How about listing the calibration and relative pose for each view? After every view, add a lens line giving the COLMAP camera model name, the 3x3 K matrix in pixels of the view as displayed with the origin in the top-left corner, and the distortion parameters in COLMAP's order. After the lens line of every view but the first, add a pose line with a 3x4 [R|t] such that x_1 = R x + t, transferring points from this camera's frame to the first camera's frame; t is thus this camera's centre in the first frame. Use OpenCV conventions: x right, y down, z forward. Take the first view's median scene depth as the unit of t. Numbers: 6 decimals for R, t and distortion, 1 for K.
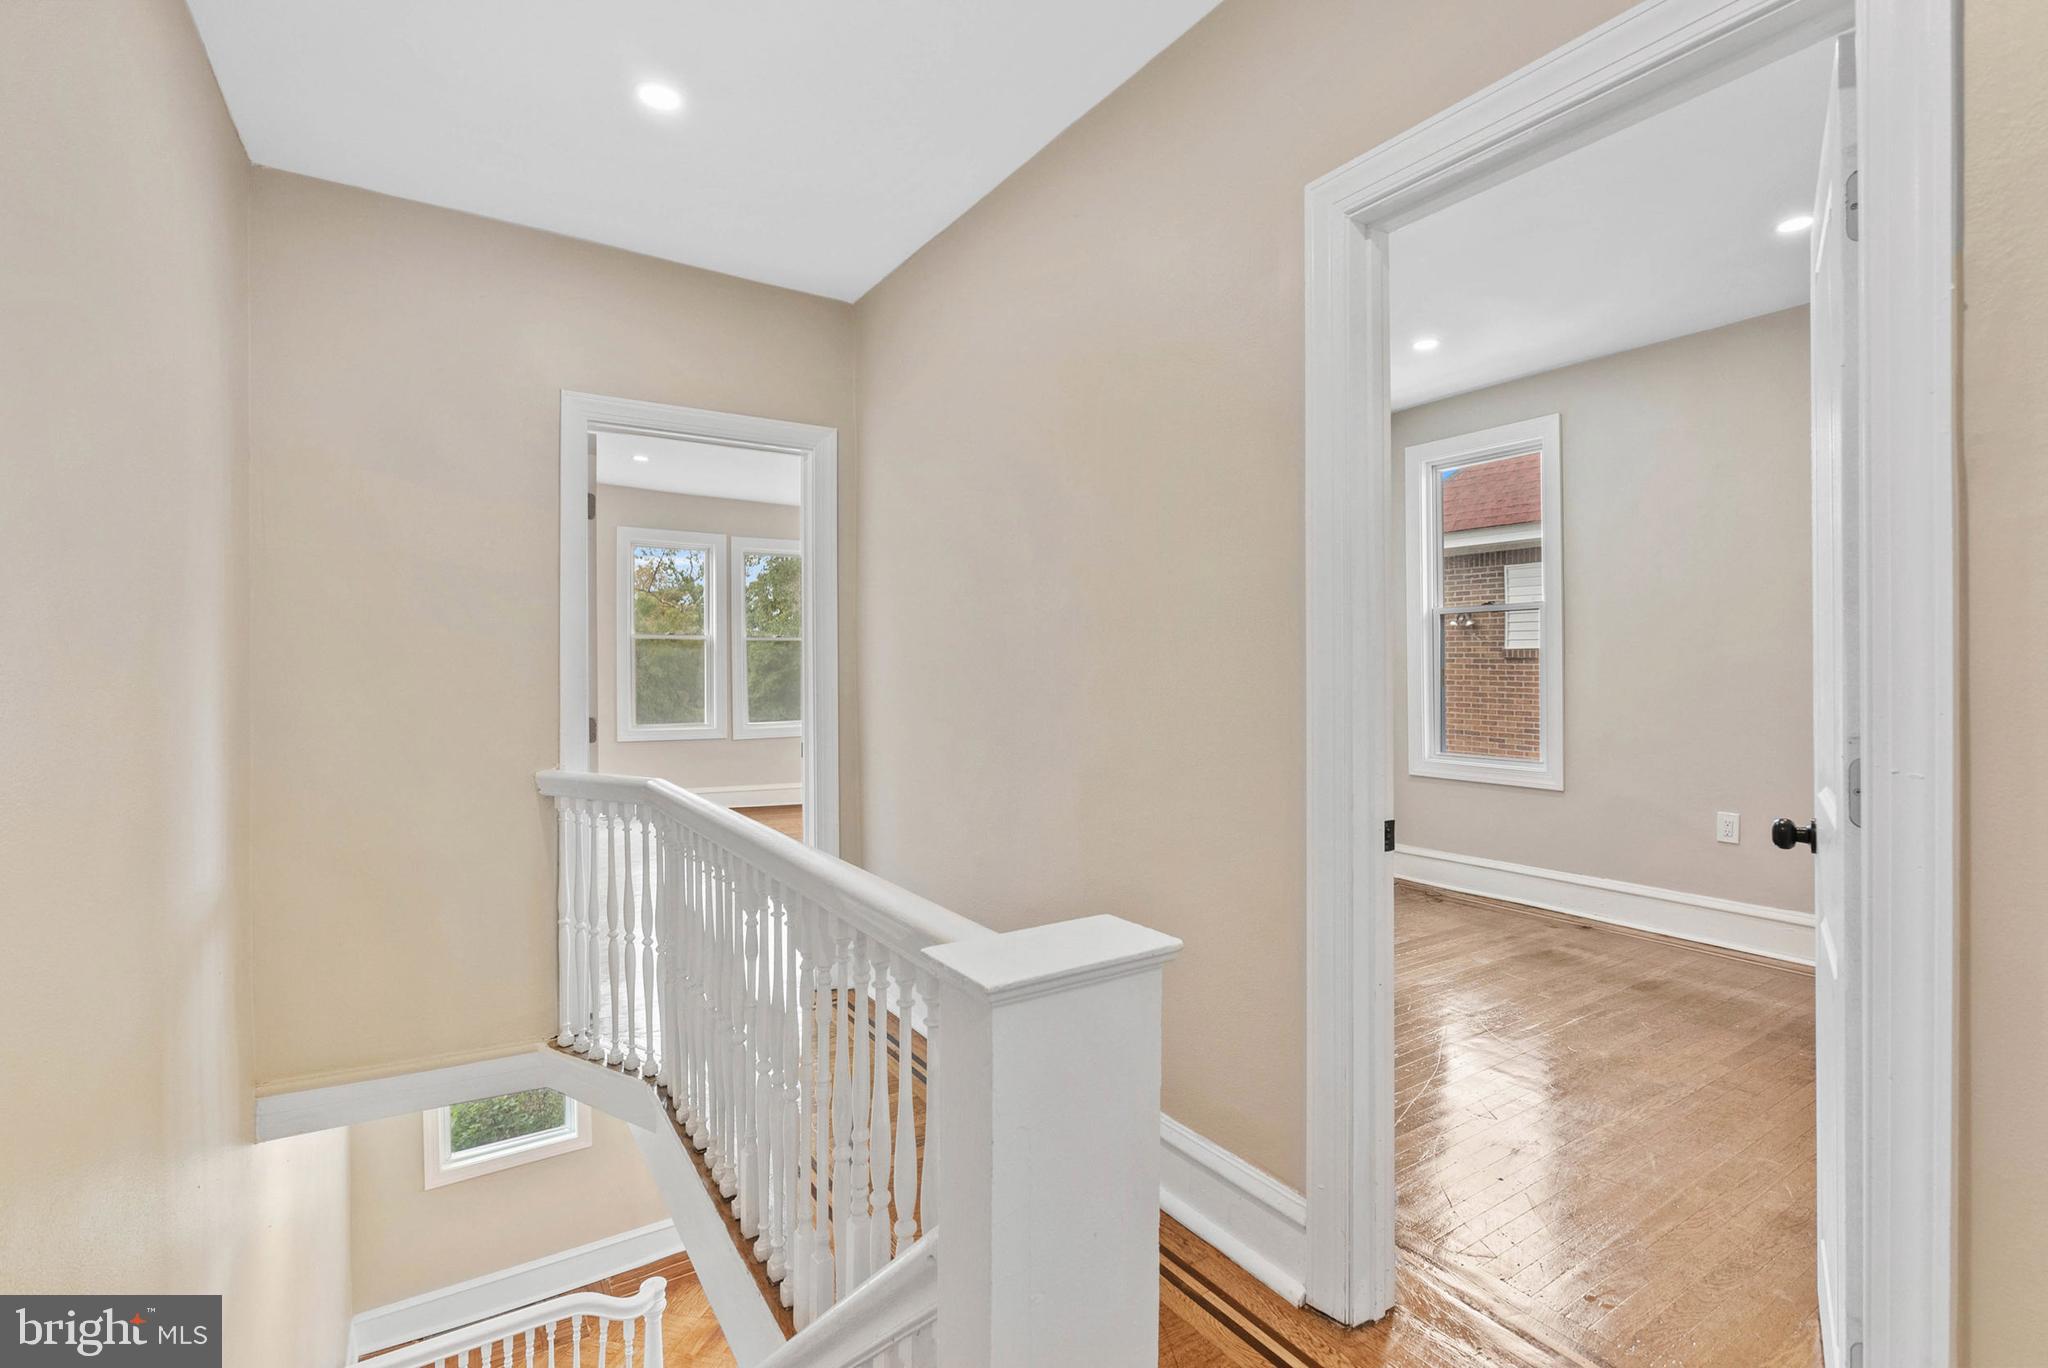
lens RADIAL K [[940.1, 0, 1039.5], [0, 940.1, 675.9], [0, 0, 1]] dist [-0.001459, 0.000631]
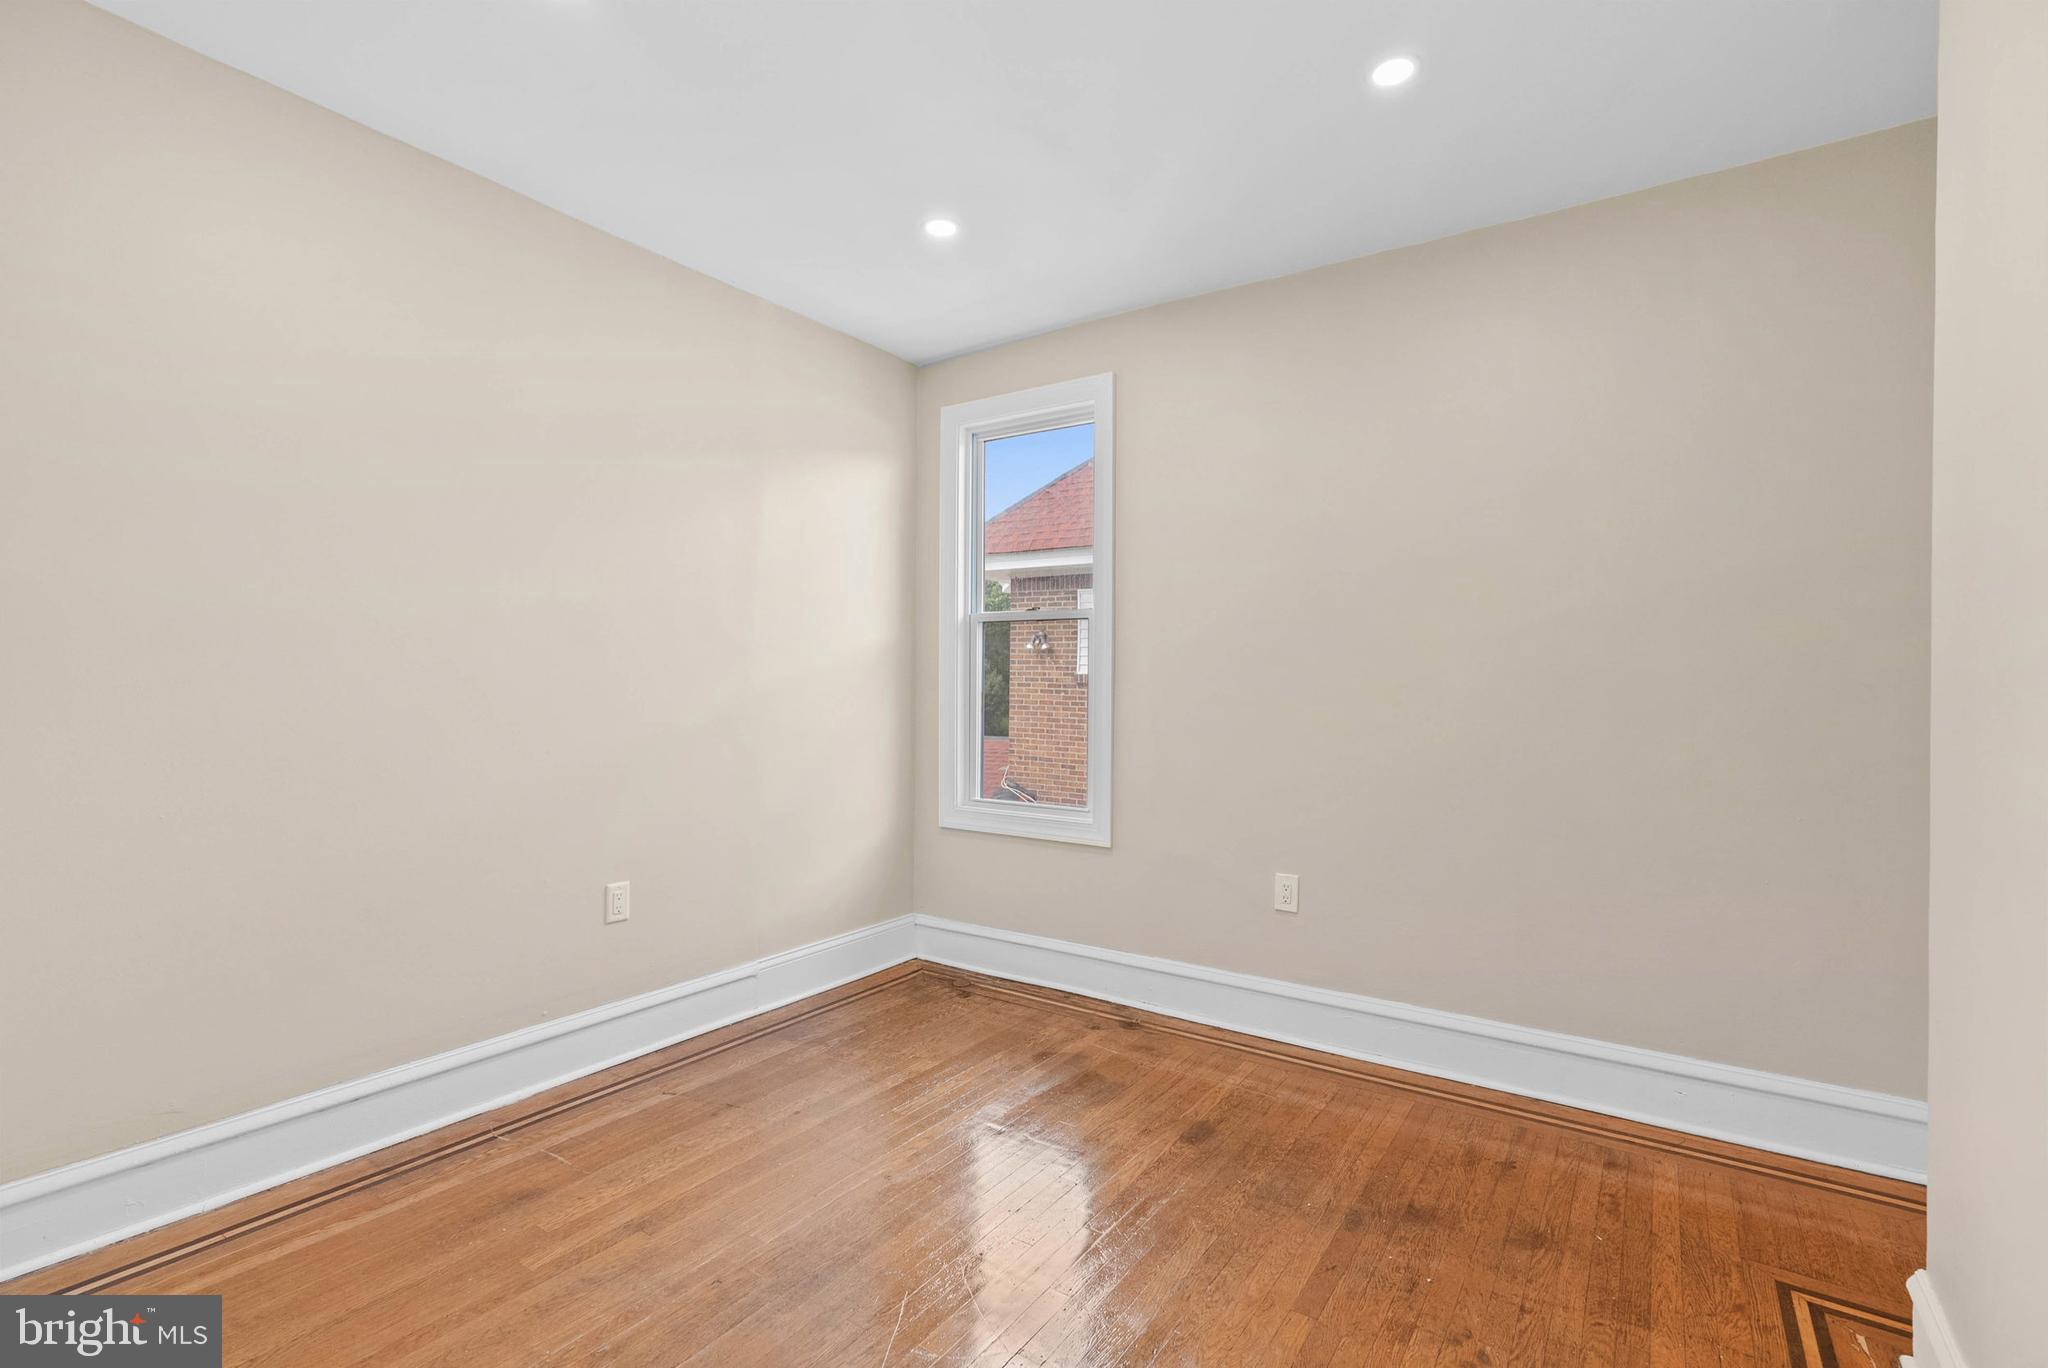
lens RADIAL K [[940.1, 0, 1017.3], [0, 940.1, 688.7], [0, 0, 1]] dist [-0.001459, 0.000631]
pose [[0.927317, 0.019272, 0.373781, 0.179546], [-0.015855, 0.999800, -0.012214, -0.000825], [-0.373941, 0.005400, 0.927437, 0.284310]]
